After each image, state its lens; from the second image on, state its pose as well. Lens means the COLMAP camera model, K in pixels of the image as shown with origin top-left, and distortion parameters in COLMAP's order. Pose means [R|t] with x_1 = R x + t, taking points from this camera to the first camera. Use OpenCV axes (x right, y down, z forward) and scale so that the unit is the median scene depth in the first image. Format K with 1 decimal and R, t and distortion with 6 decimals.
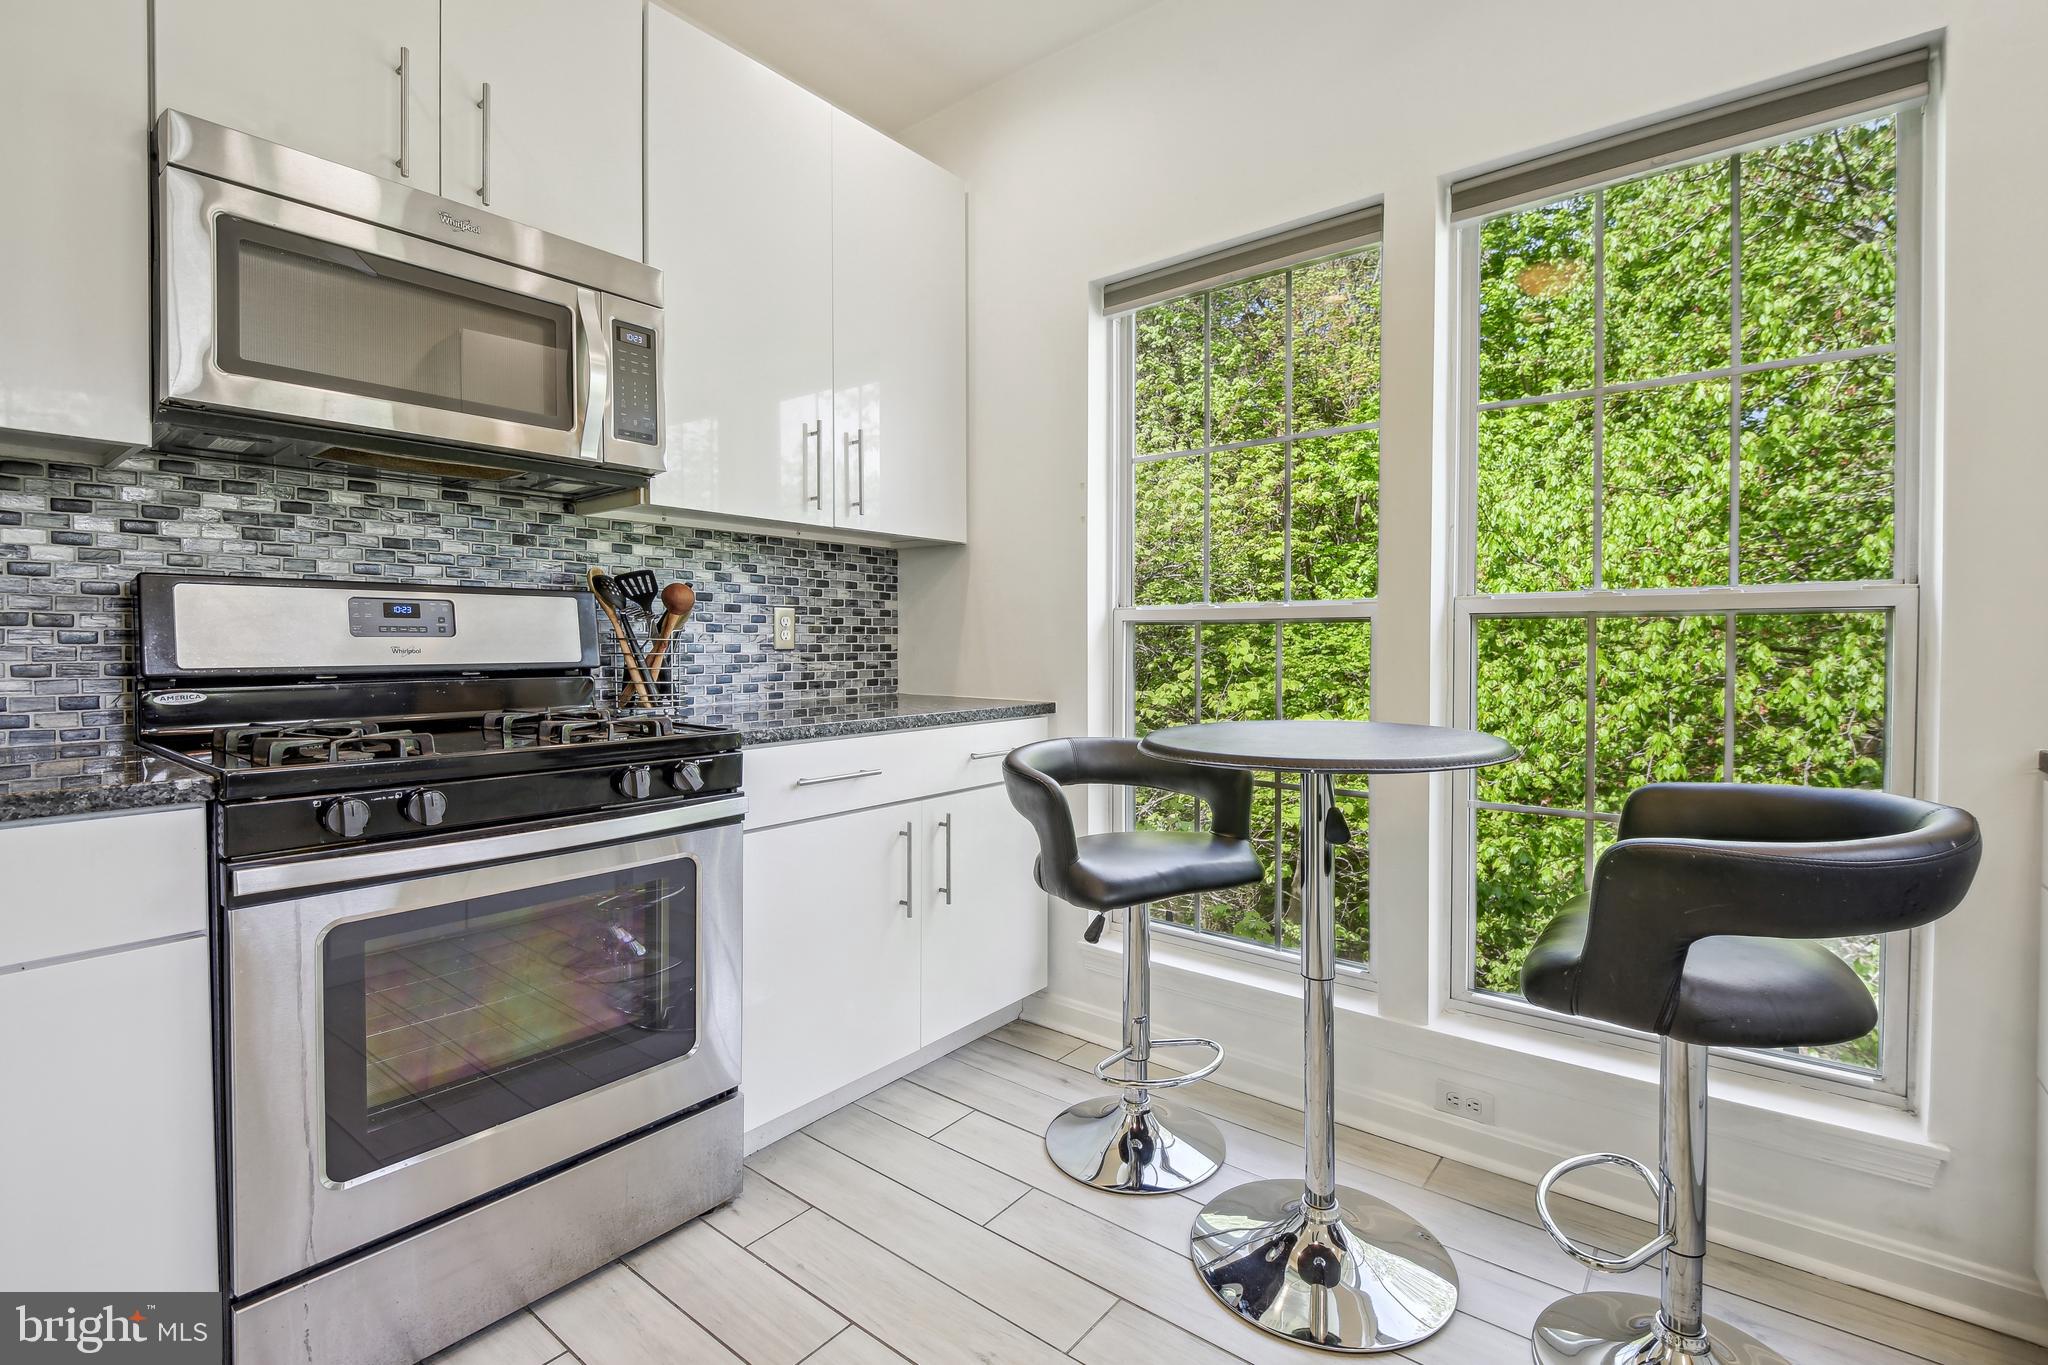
lens RADIAL K [[929.4, 0, 1047.1], [0, 929.4, 651.2], [0, 0, 1]] dist [0.022355, -0.020687]
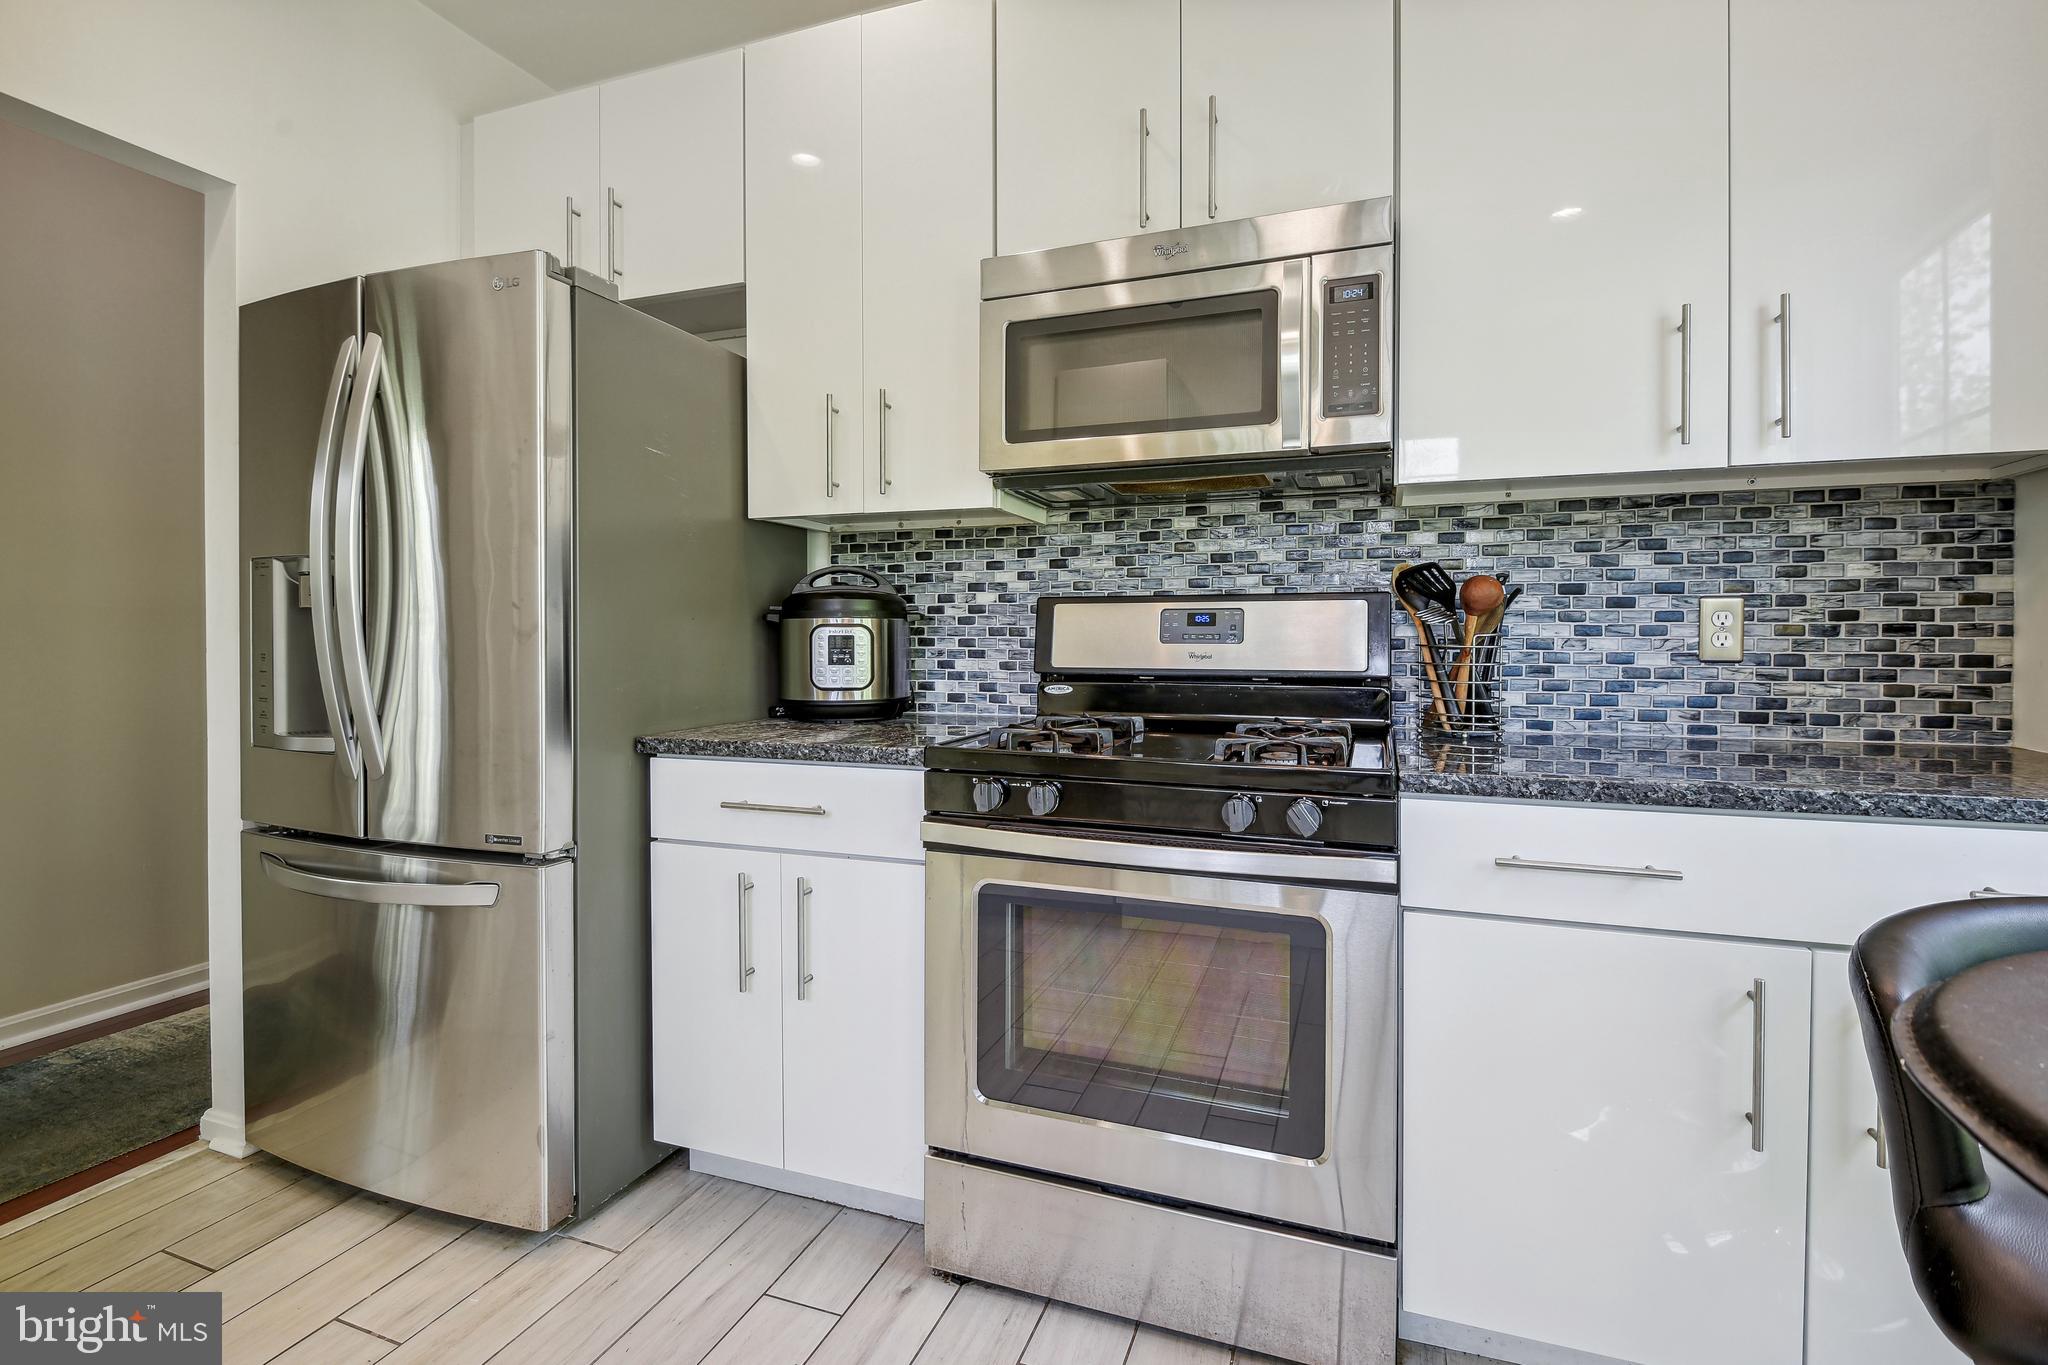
lens RADIAL K [[929.4, 0, 1047.1], [0, 929.4, 651.2], [0, 0, 1]] dist [0.022355, -0.020687]
pose [[0.303136, 0.014974, -0.952830, 0.229116], [-0.009866, 0.999872, 0.012574, -0.014068], [0.952896, 0.005589, 0.303245, 0.382388]]
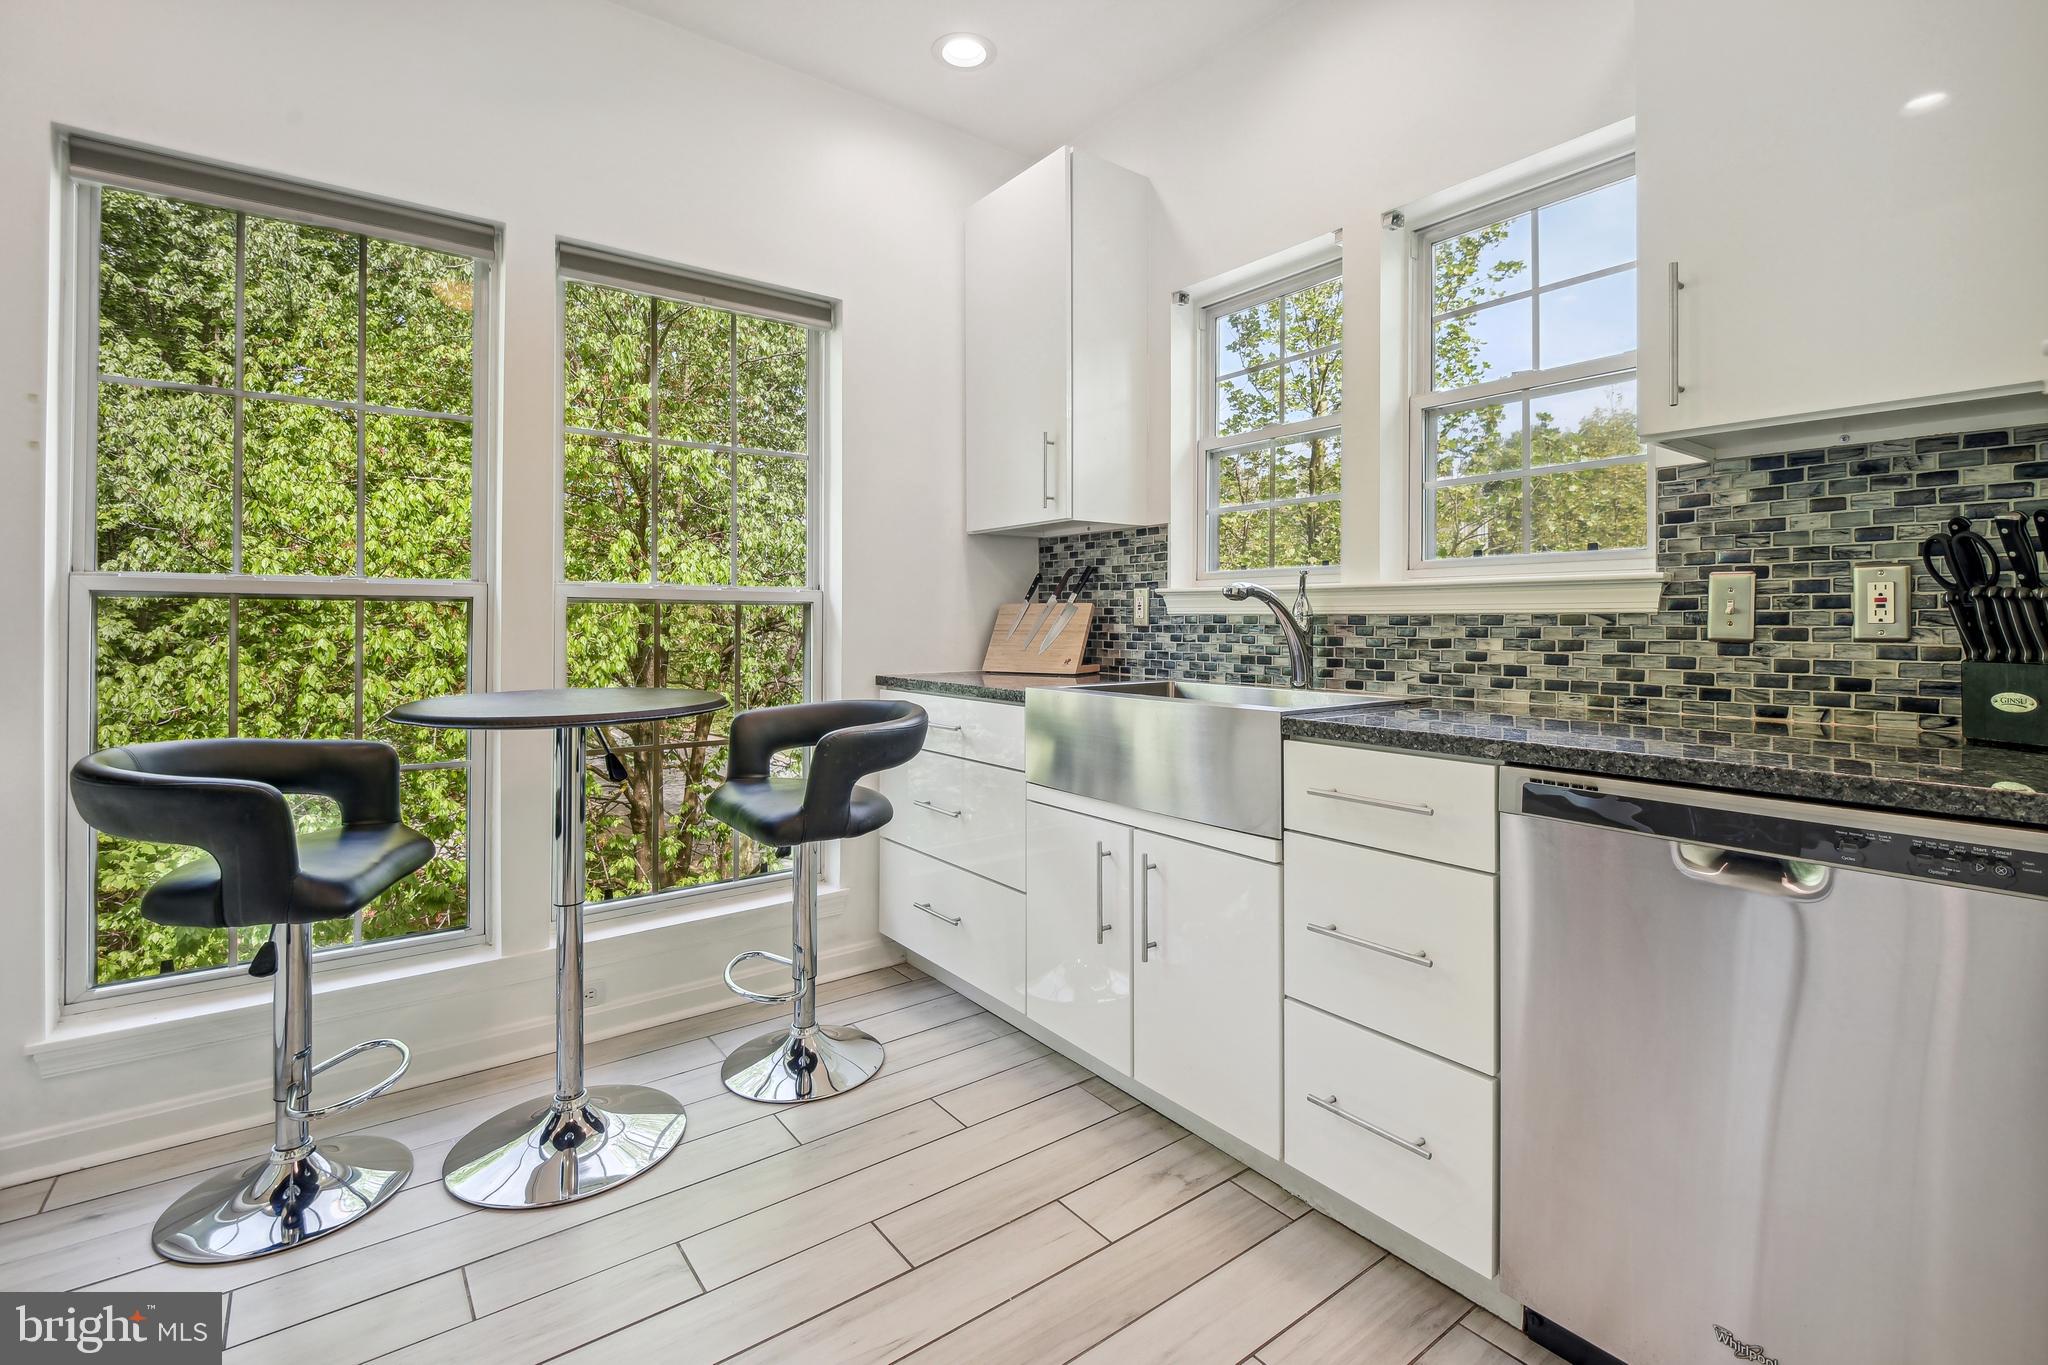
lens RADIAL K [[948.3, 0, 1016.6], [0, 948.3, 608.6], [0, 0, 1]] dist [0.082728, -0.022231]
pose [[-0.258948, -0.002759, -0.965887, 0.518032], [-0.007335, 0.999973, -0.000890, -0.017998], [0.965863, 0.006855, -0.258962, 0.761046]]
